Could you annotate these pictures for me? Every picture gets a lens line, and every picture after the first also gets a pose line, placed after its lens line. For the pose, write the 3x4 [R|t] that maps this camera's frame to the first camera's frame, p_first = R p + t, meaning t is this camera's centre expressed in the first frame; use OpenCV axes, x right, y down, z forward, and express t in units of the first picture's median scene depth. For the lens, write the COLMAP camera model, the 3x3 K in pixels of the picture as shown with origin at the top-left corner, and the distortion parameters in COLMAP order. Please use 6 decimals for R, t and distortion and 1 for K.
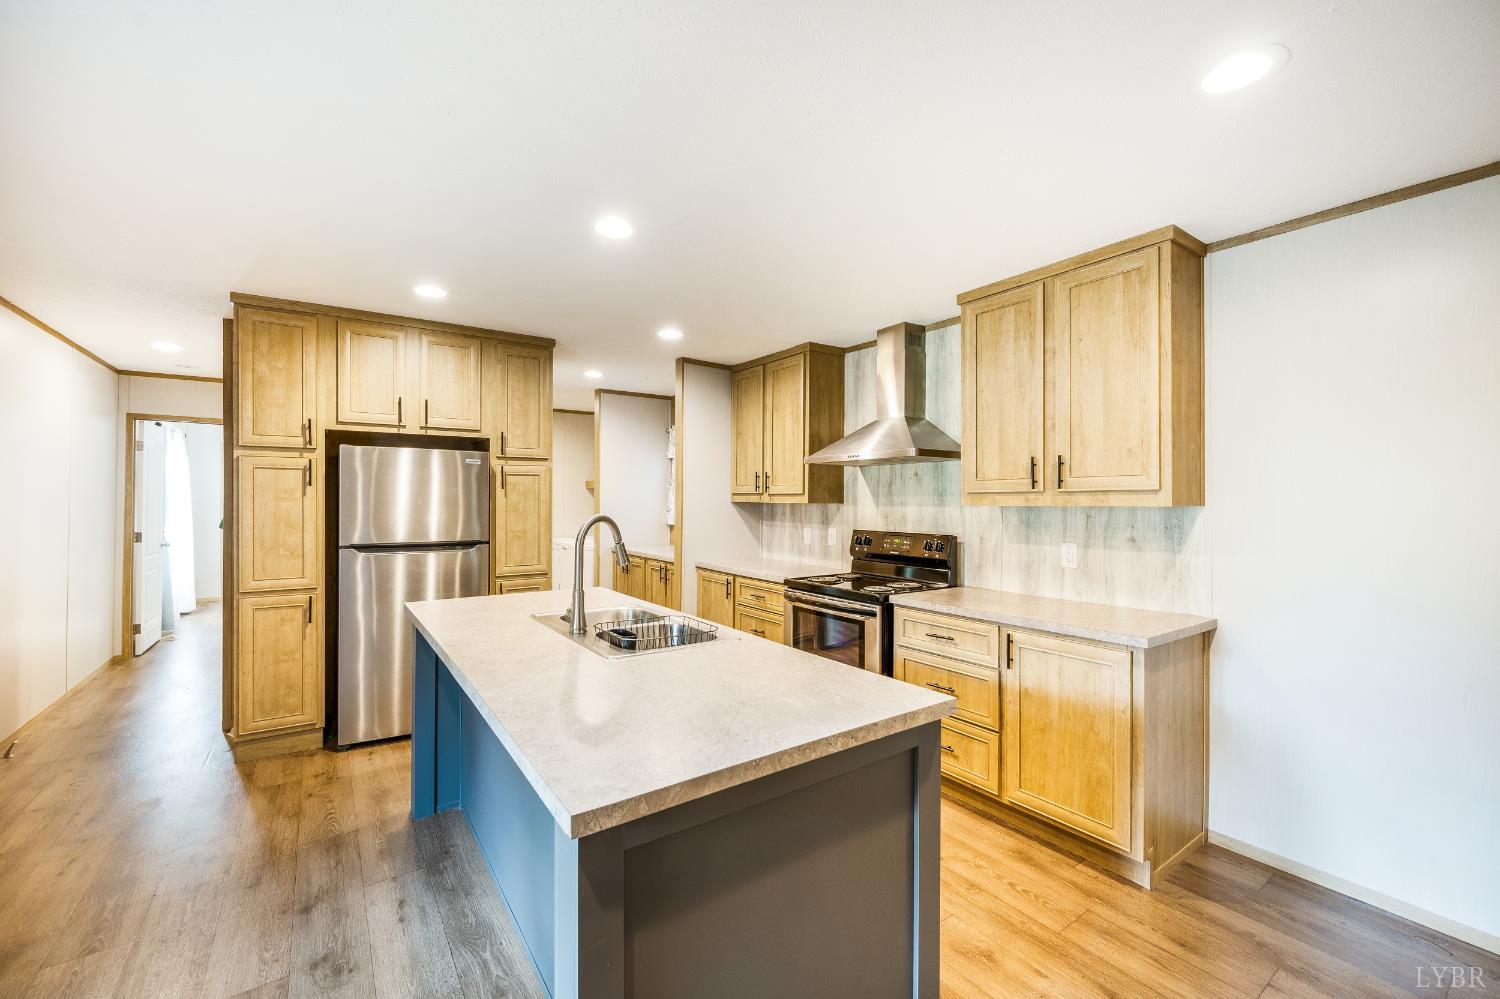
lens RADIAL K [[606.5, 0, 755.1], [0, 606.5, 502.9], [0, 0, 1]] dist [0.000300, -0.000196]
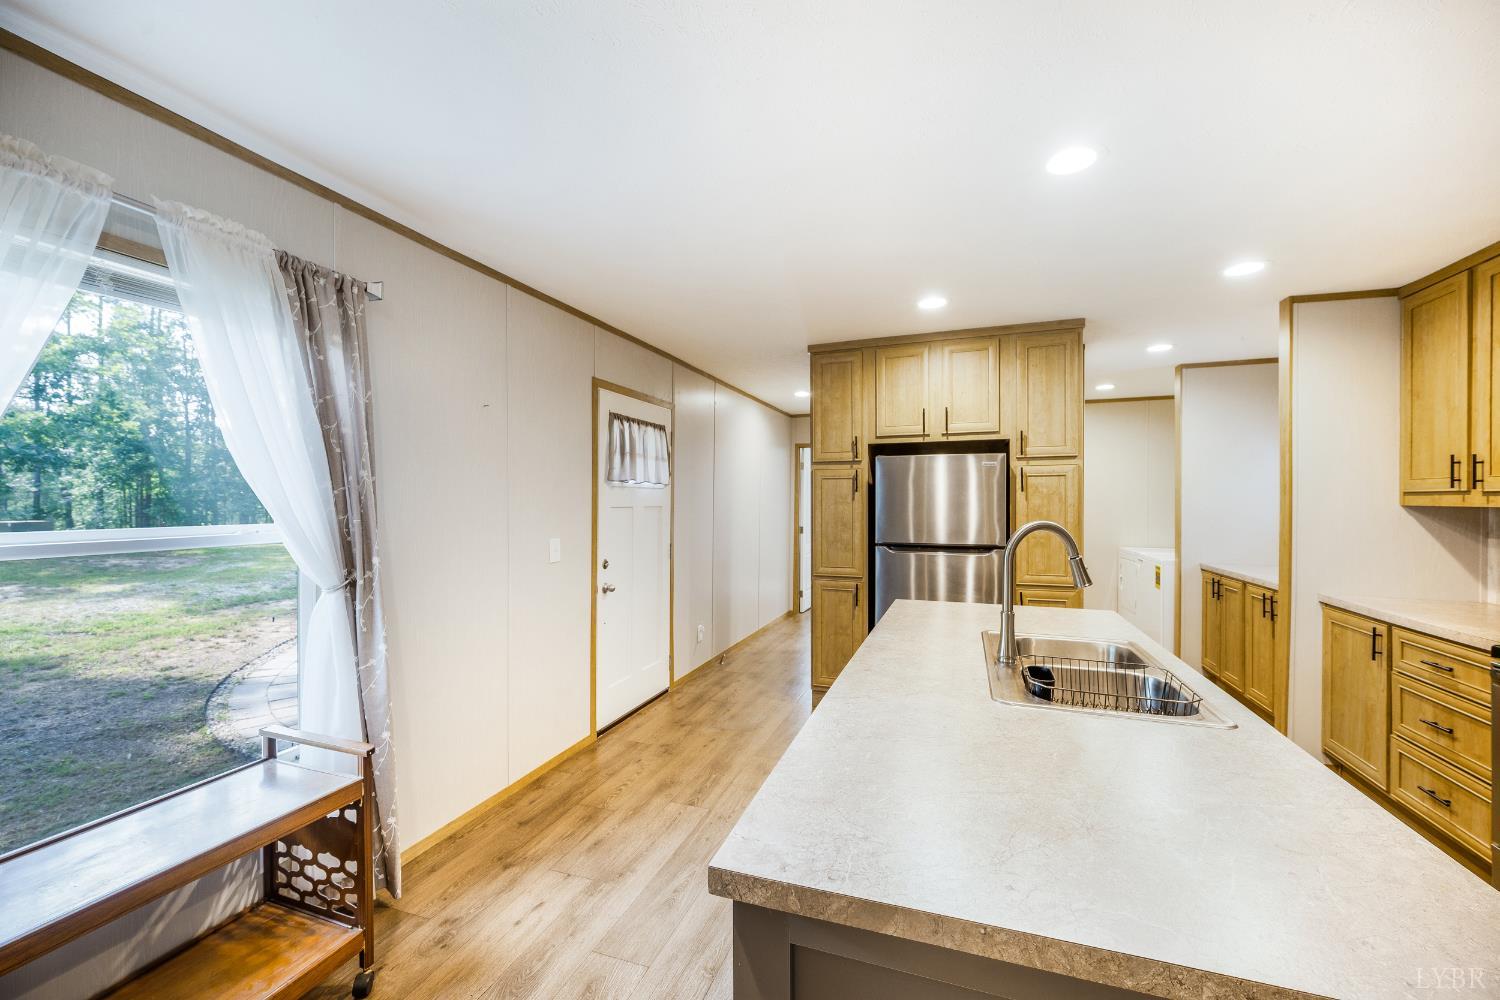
lens RADIAL K [[599.7, 0, 753.7], [0, 599.7, 502.0], [0, 0, 1]] dist [-0.000159, 0.000304]
pose [[0.574615, -0.004267, -0.818413, 0.104500], [-0.001363, 0.999980, -0.006171, -0.000808], [0.818423, 0.004661, 0.574597, 0.130092]]
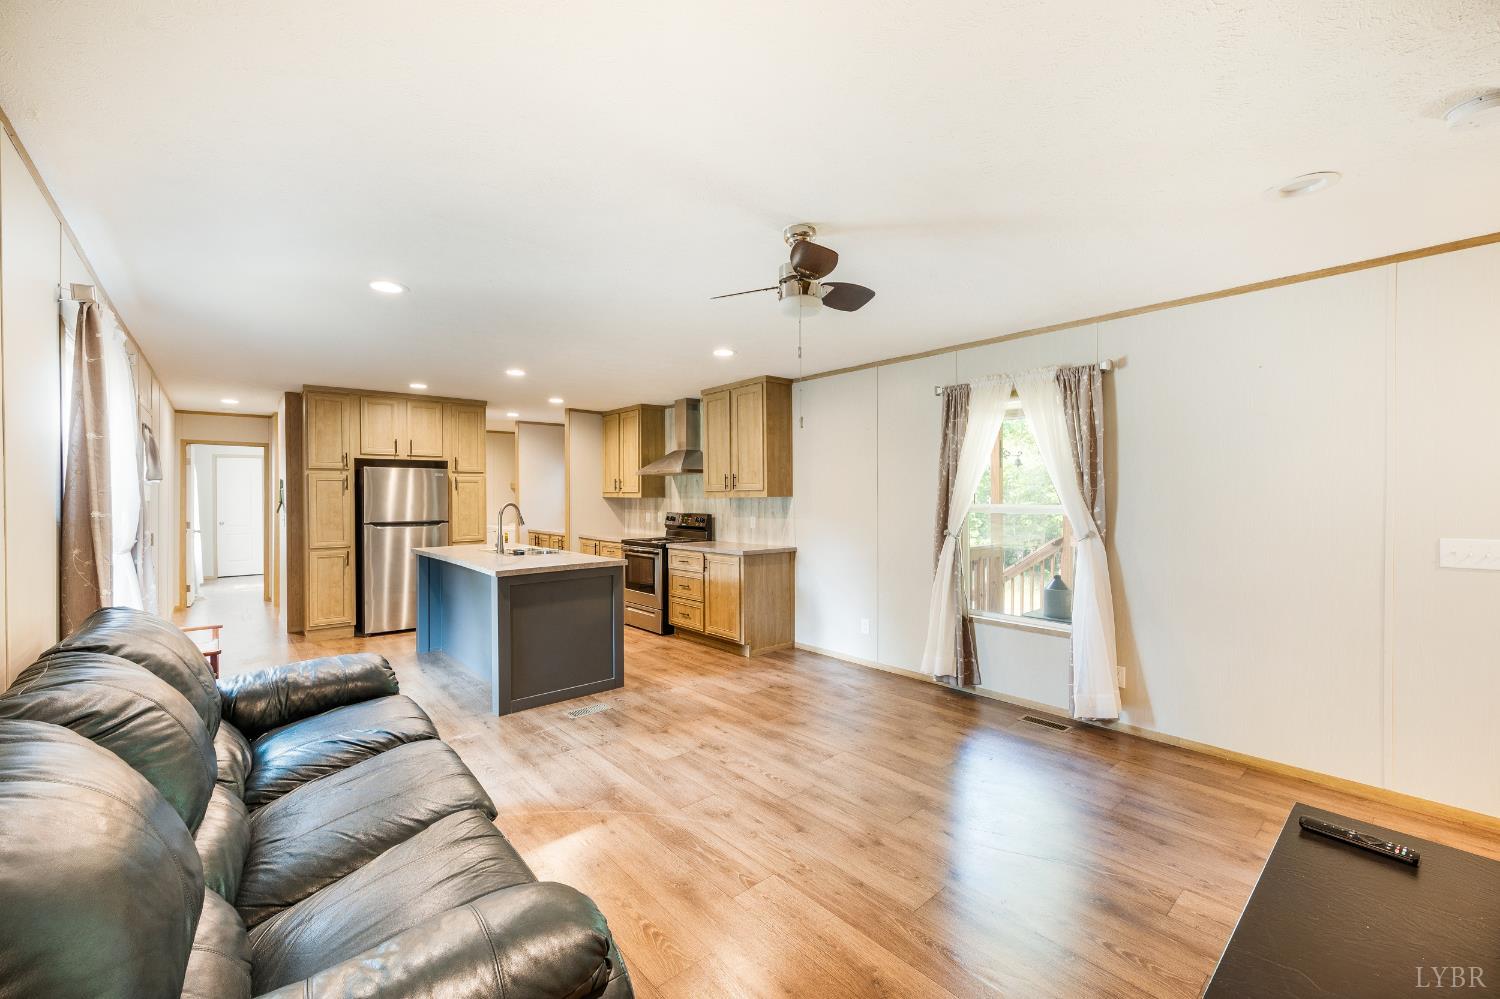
lens RADIAL K [[599.7, 0, 753.7], [0, 599.7, 501.5], [0, 0, 1]] dist [-0.000159, 0.000304]
pose [[0.994676, -0.008791, 0.102673, 0.245595], [0.008431, 0.999957, 0.003939, 0.008257], [-0.102703, -0.003052, 0.994707, -0.772333]]
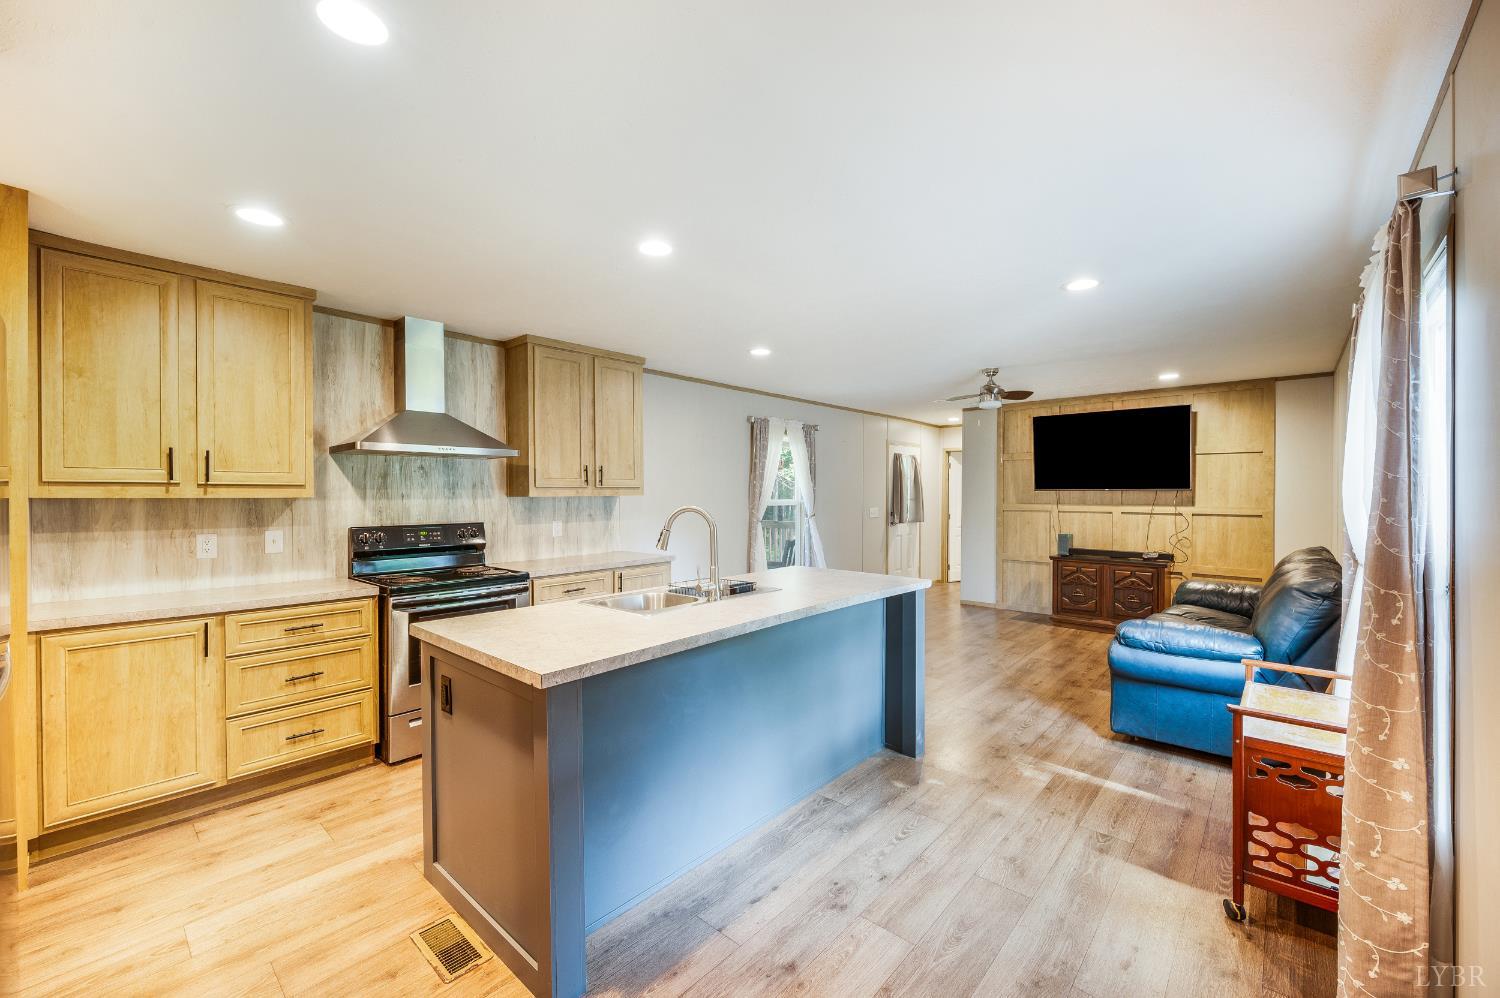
lens RADIAL K [[599.7, 0, 753.7], [0, 599.7, 501.0], [0, 0, 1]] dist [-0.000159, 0.000304]
pose [[-0.218373, -0.014715, 0.975754, -0.832713], [0.006876, 0.999838, 0.016617, -0.003988], [-0.975841, 0.010338, -0.218236, 0.660059]]
